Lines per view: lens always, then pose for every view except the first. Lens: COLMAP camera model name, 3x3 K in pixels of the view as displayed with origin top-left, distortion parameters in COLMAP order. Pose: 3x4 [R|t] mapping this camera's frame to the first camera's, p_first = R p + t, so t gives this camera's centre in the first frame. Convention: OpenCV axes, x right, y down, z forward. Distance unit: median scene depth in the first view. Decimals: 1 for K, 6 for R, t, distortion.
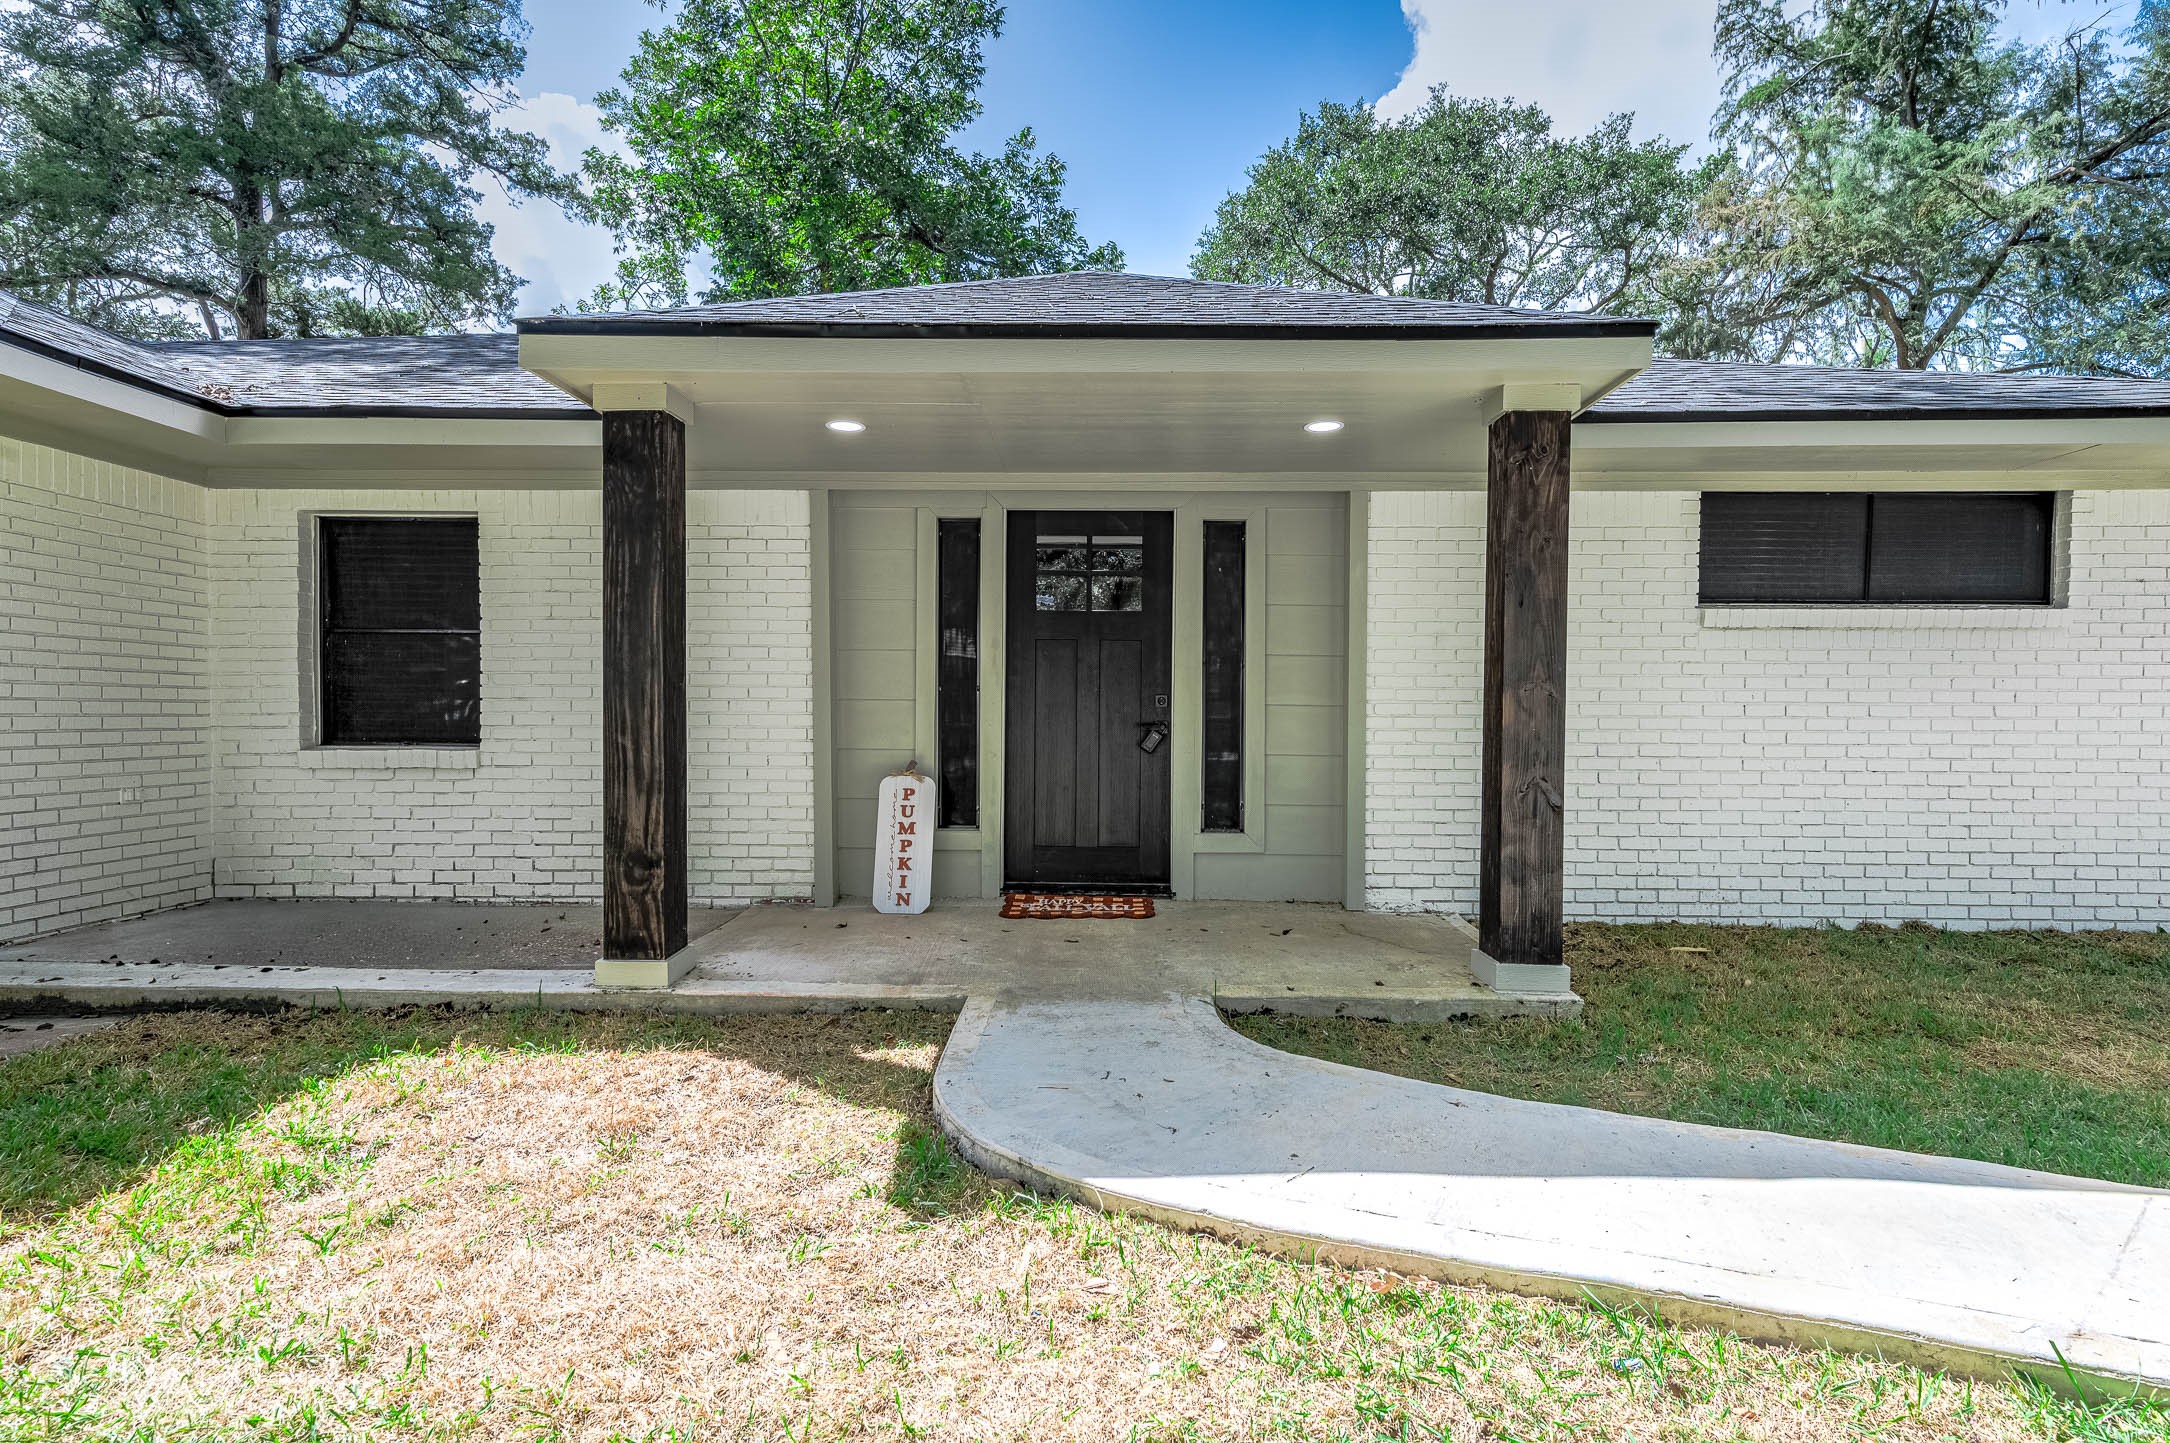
lens RADIAL K [[1065.2, 0, 1085.0], [0, 1065.2, 721.5], [0, 0, 1]] dist [-0.000249, -0.000009]
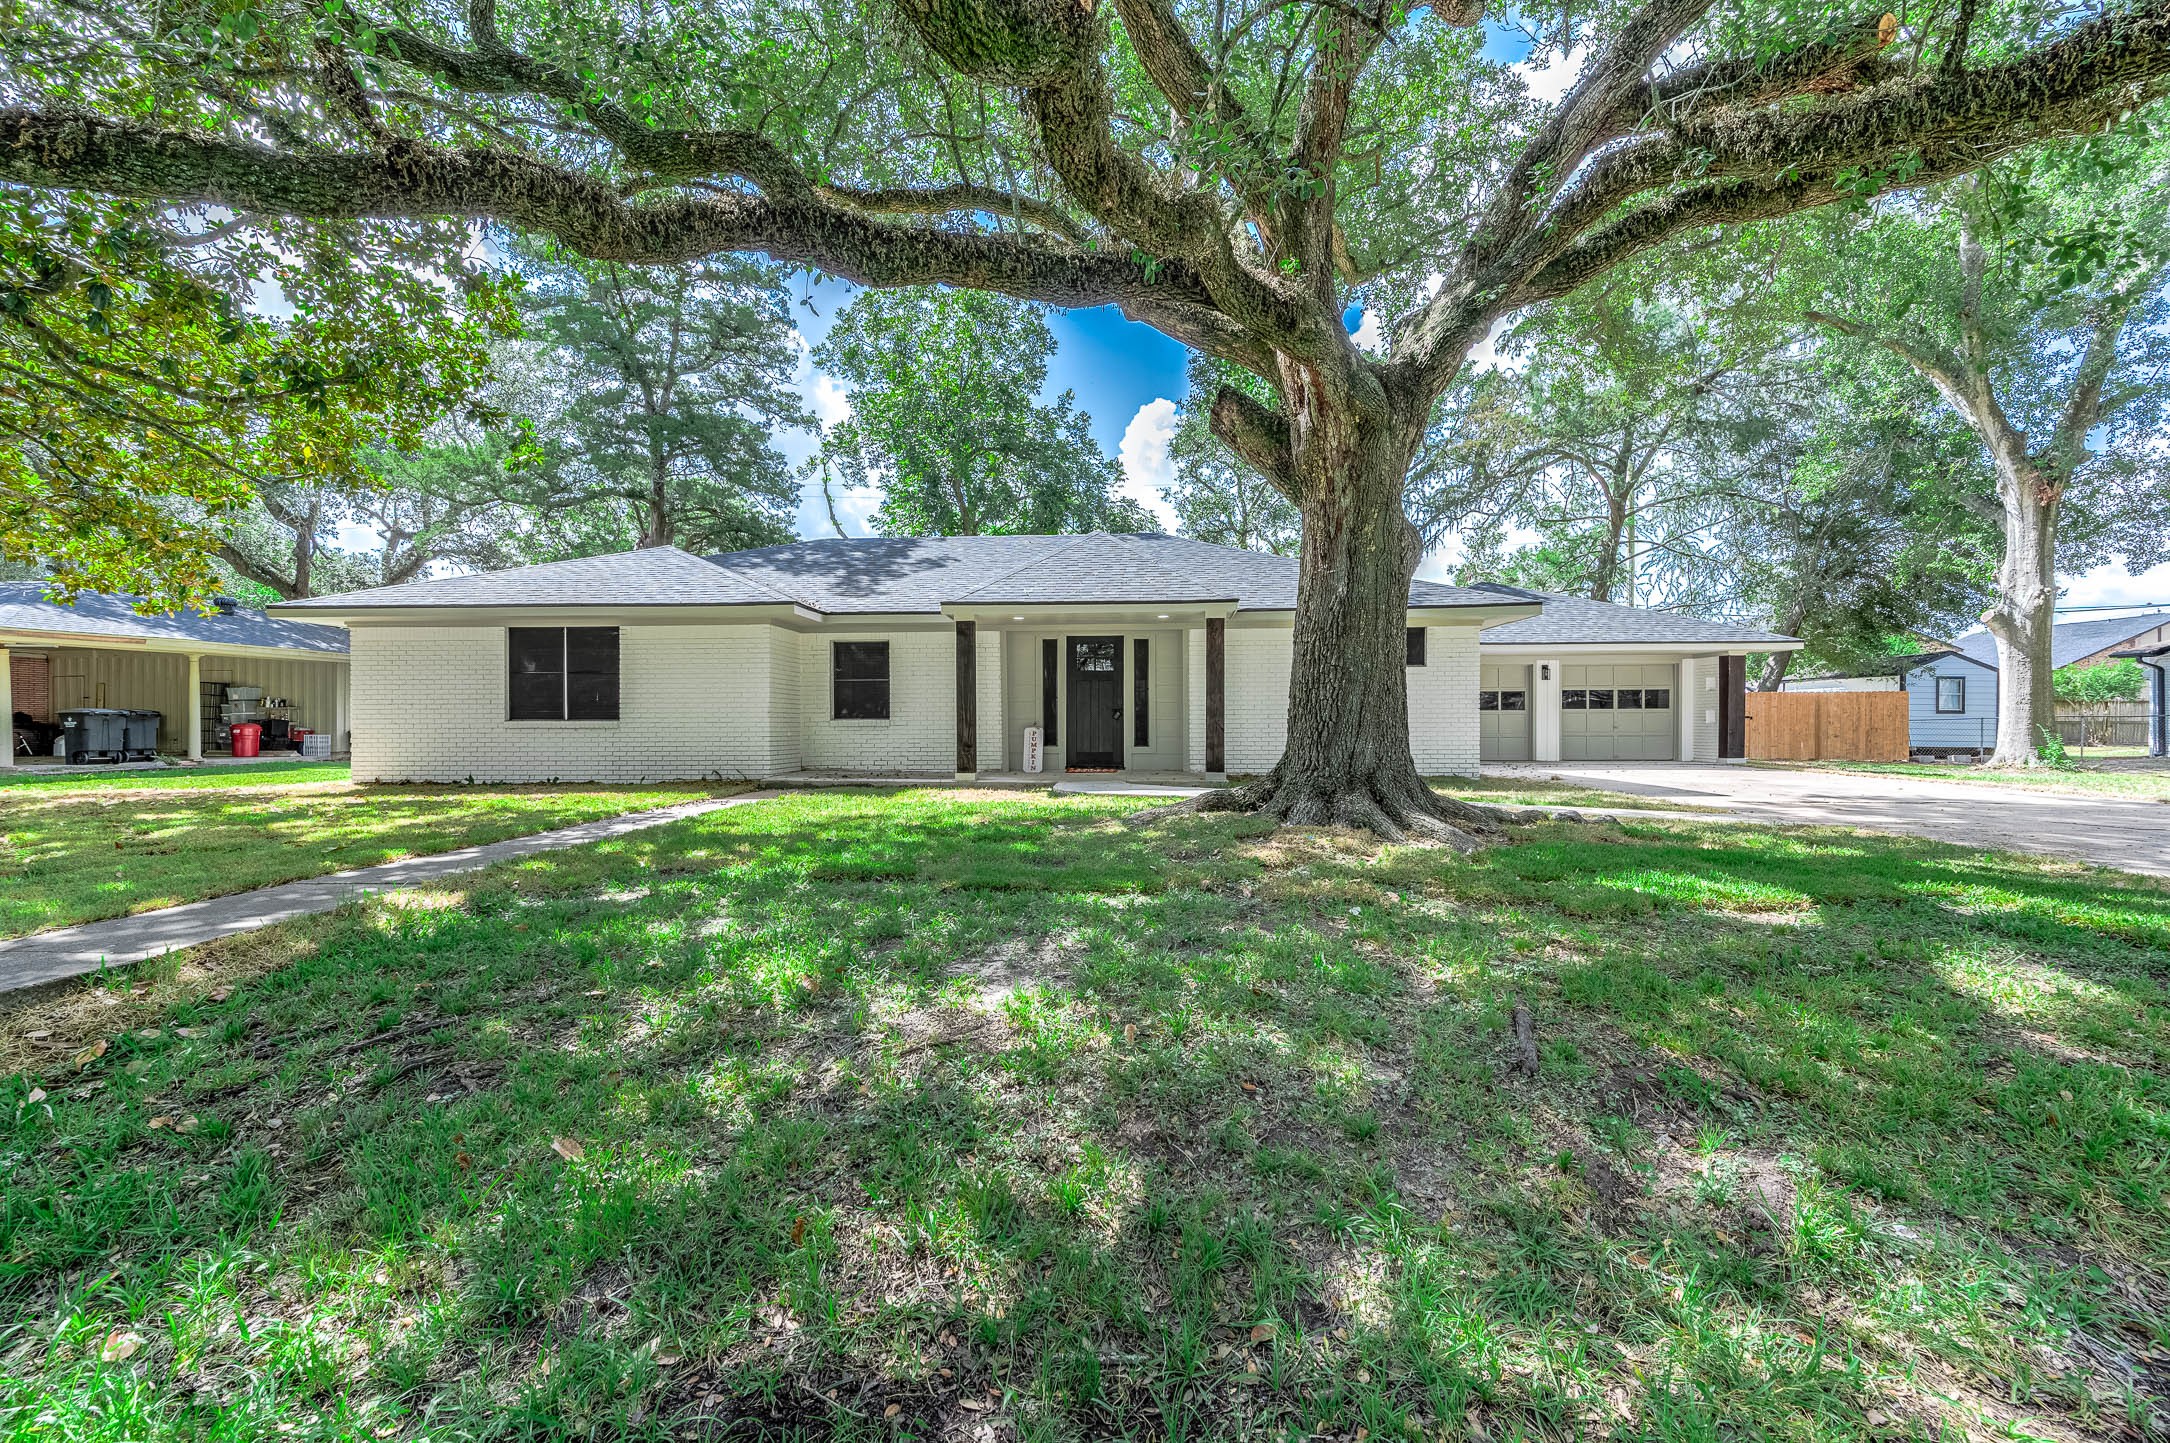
lens RADIAL K [[899.3, 0, 1087.6], [0, 899.3, 724.0], [0, 0, 1]] dist [0.010459, 0.000252]
pose [[0.999307, -0.009551, -0.035983, 0.071343], [0.009271, 0.999925, -0.007949, 0.061991], [0.036056, 0.007609, 0.999321, -1.460963]]
